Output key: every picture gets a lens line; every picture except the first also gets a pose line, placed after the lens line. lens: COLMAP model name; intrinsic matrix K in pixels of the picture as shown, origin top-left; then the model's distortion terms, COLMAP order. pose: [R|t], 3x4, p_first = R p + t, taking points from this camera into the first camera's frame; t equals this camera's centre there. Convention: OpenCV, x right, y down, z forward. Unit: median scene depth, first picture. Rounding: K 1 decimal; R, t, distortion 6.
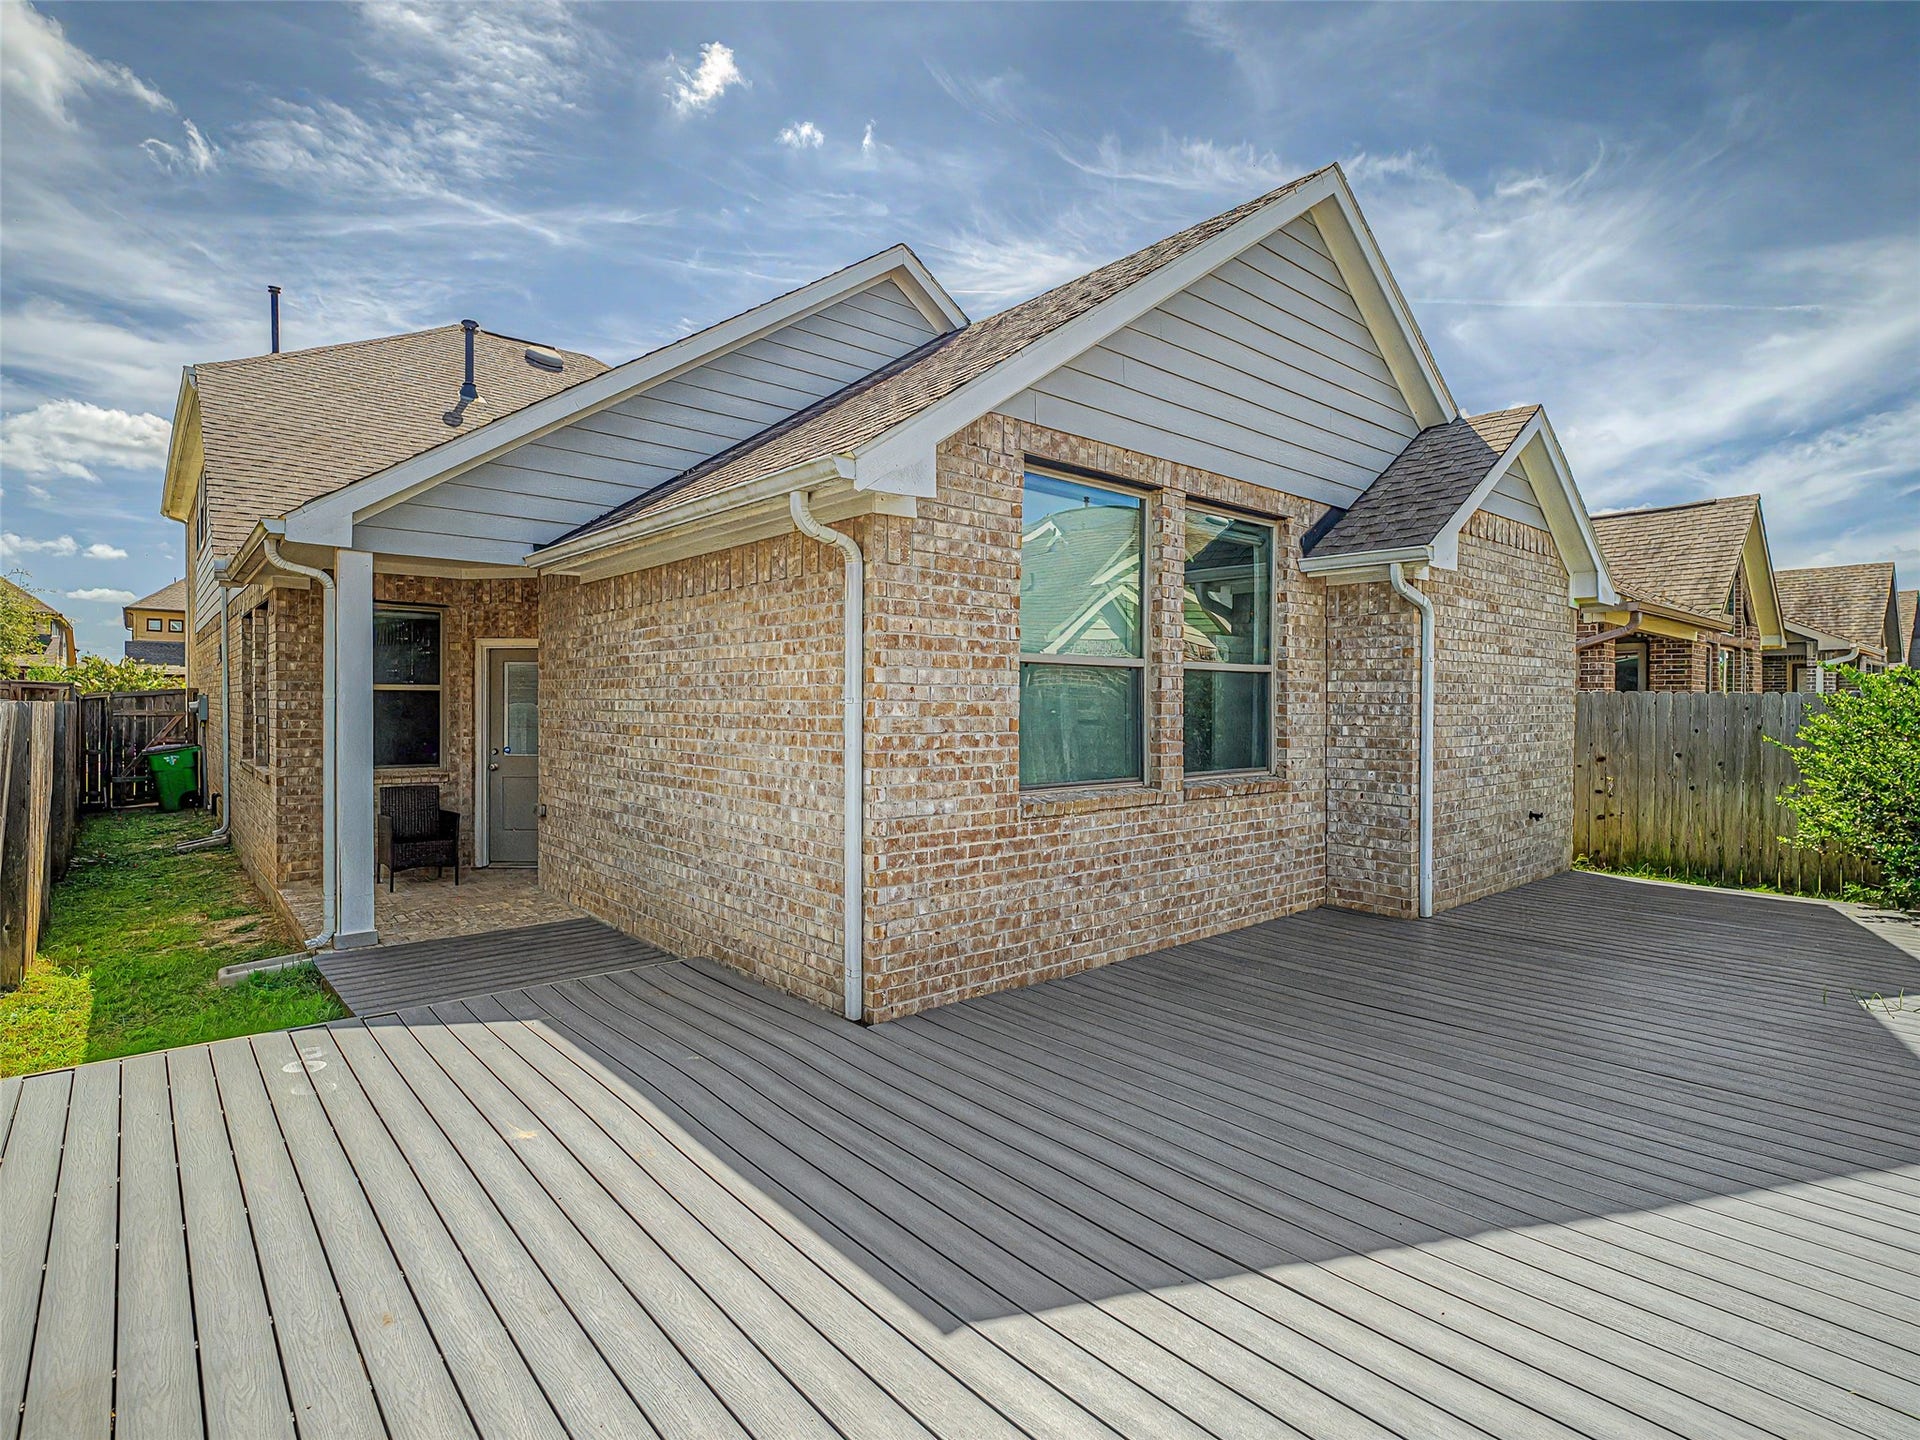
lens RADIAL K [[964.4, 0, 963.5], [0, 964.4, 715.9], [0, 0, 1]] dist [0.022069, -0.027380]
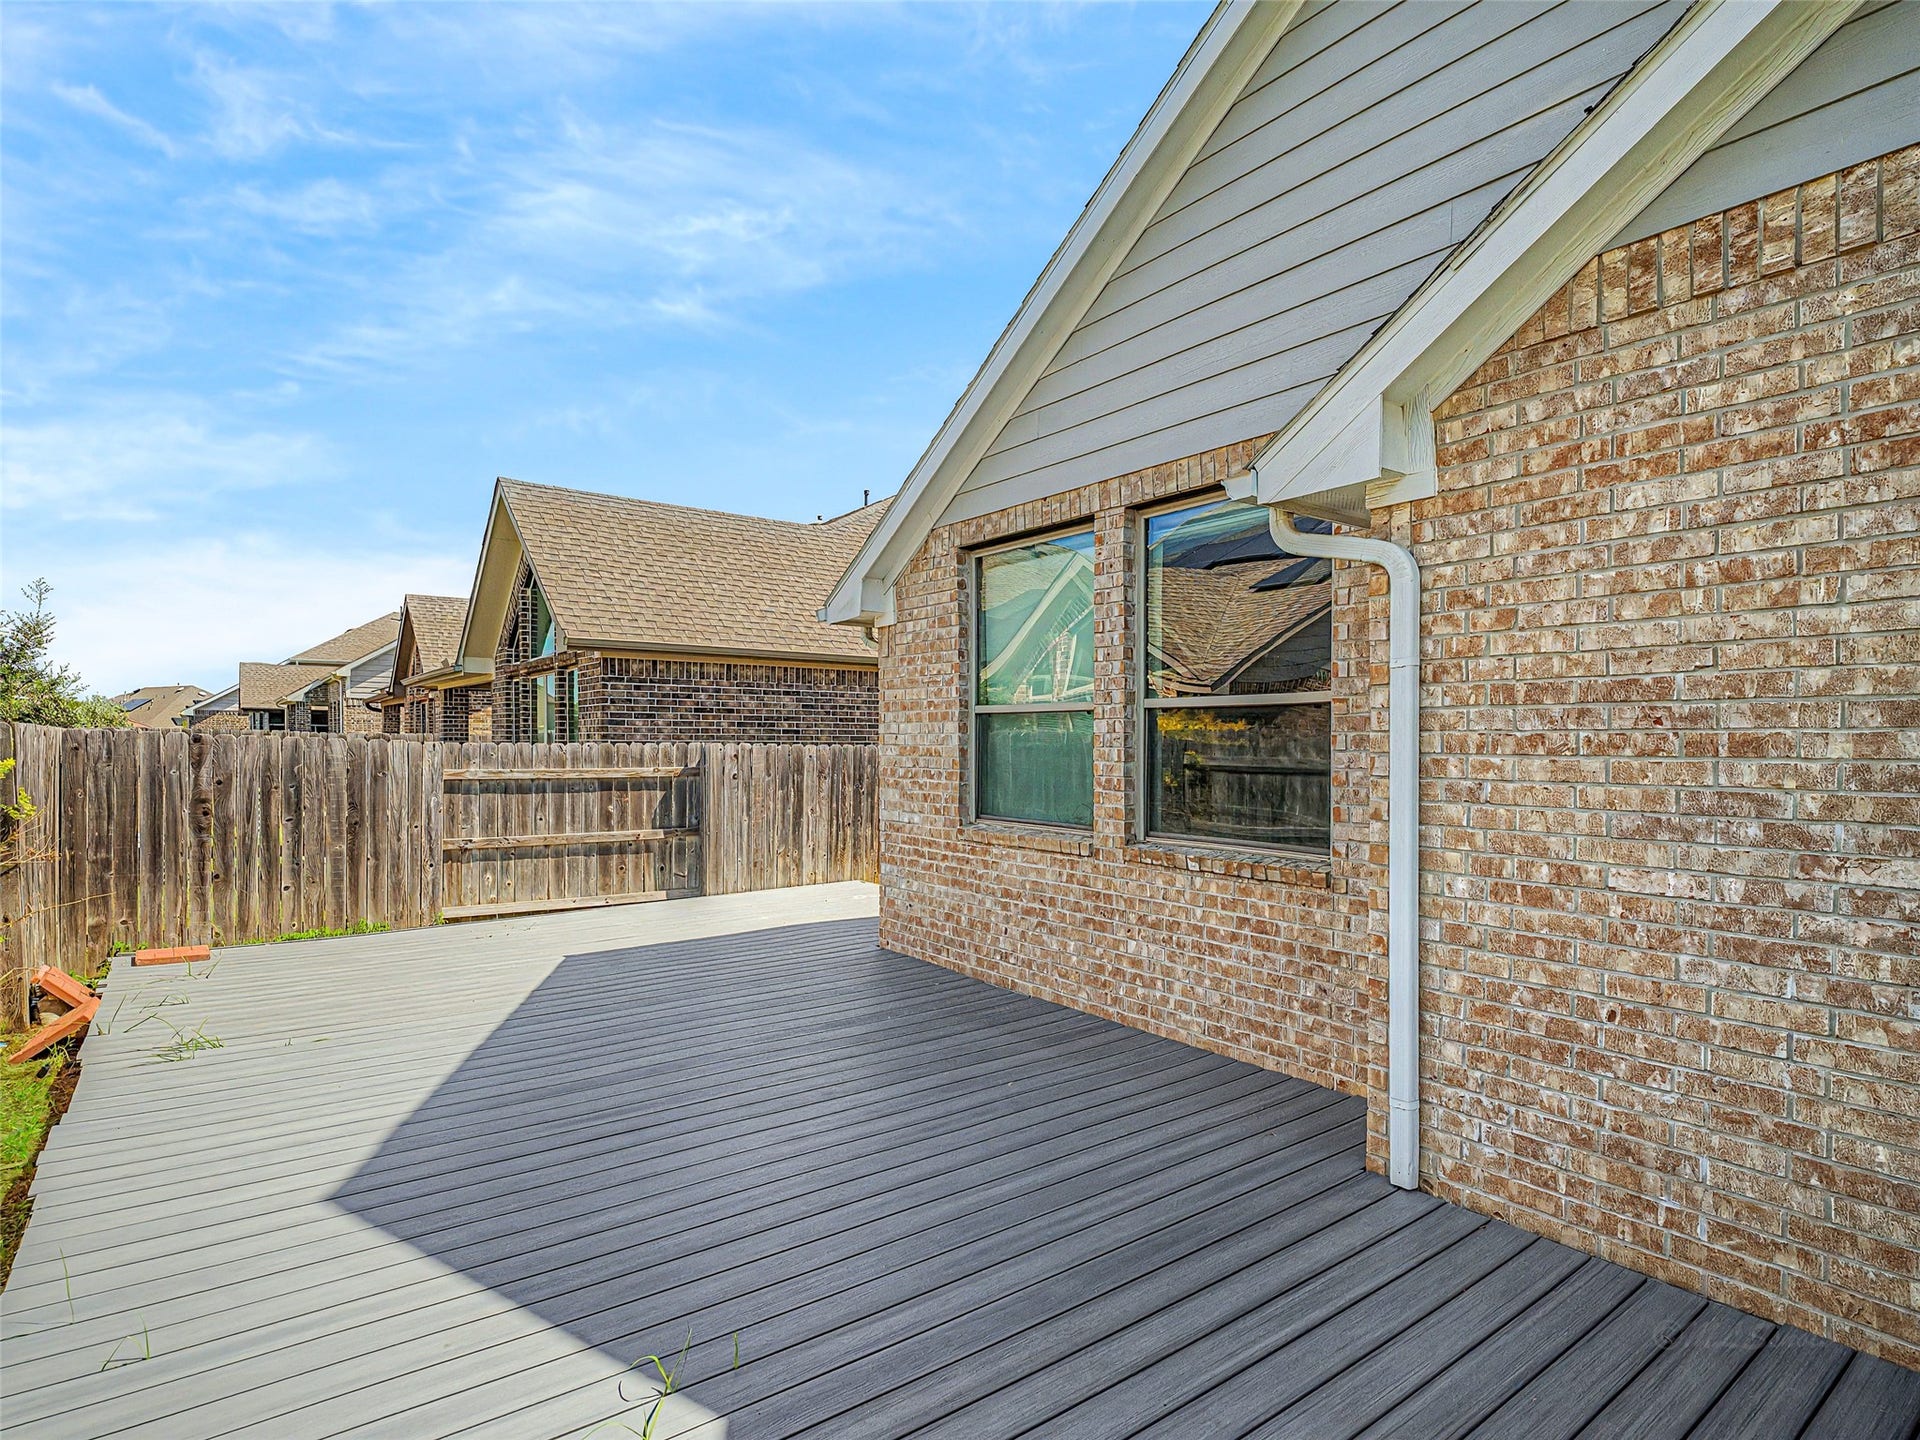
lens RADIAL K [[964.4, 0, 963.5], [0, 964.4, 715.9], [0, 0, 1]] dist [0.022069, -0.027380]
pose [[-0.052515, -0.006327, -0.998600, 1.208159], [0.010220, 0.999924, -0.006873, -0.041589], [0.998568, -0.010566, -0.052446, 0.986108]]
